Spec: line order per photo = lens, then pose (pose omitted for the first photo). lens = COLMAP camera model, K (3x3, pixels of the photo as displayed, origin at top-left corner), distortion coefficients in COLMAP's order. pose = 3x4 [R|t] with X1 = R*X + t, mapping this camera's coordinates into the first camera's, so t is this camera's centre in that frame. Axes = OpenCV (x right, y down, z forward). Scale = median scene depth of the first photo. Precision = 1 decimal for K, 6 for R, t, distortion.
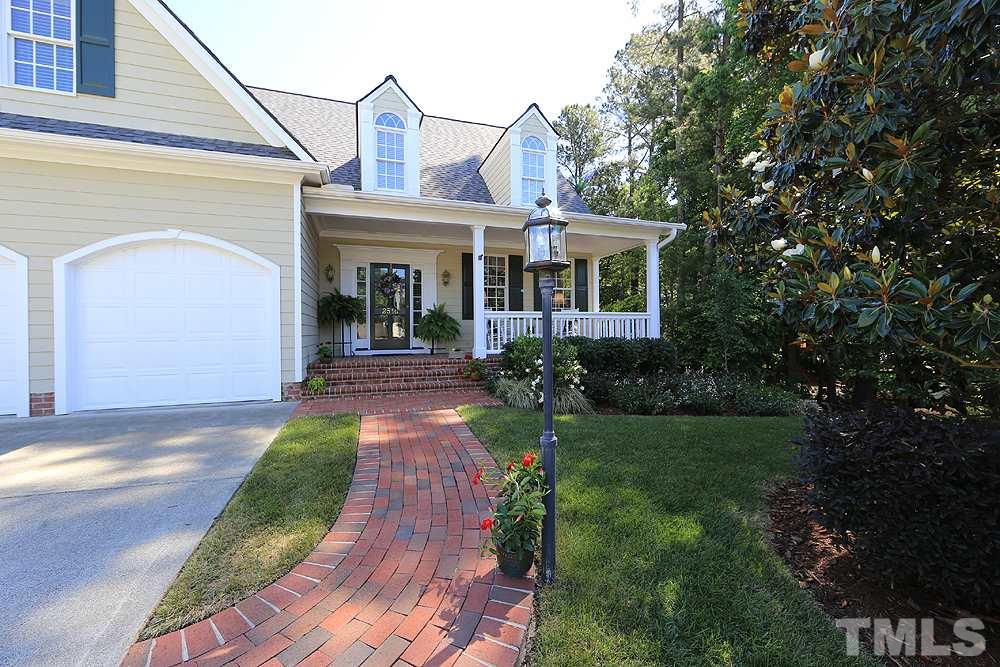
lens RADIAL K [[394.2, 0, 500.0], [0, 394.2, 333.5], [0, 0, 1]] dist [-0.008992, -0.000082]
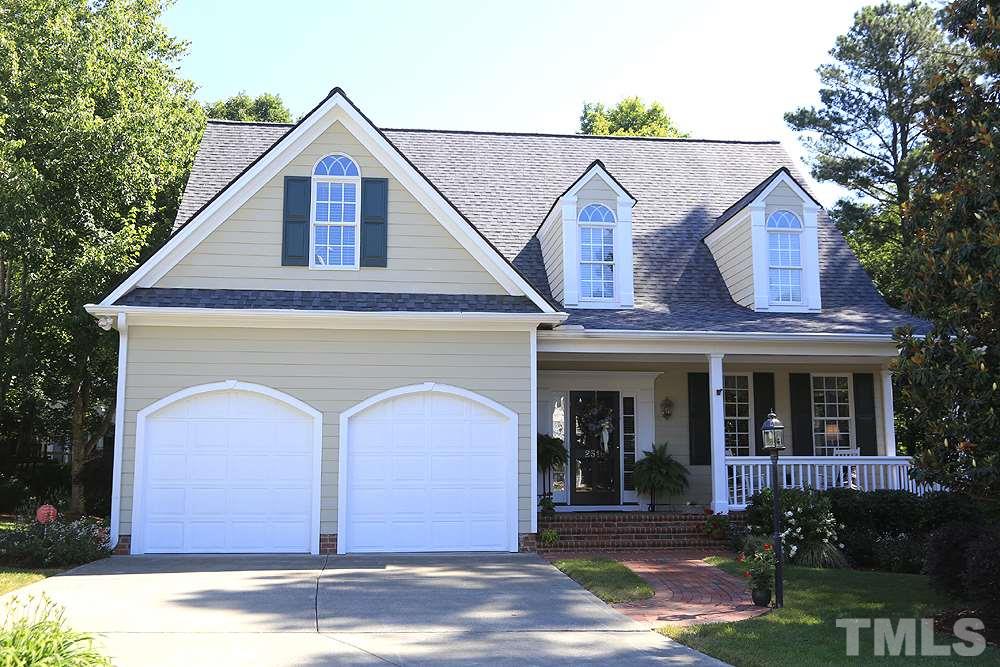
lens RADIAL K [[1040.4, 0, 500.0], [0, 1040.4, 333.5], [0, 0, 1]] dist [-0.055827, 0.005317]
pose [[0.976271, -0.023050, -0.215322, -0.025806], [-0.008756, 0.989305, -0.145602, 0.008153], [0.216375, 0.144032, 0.965628, -1.209480]]
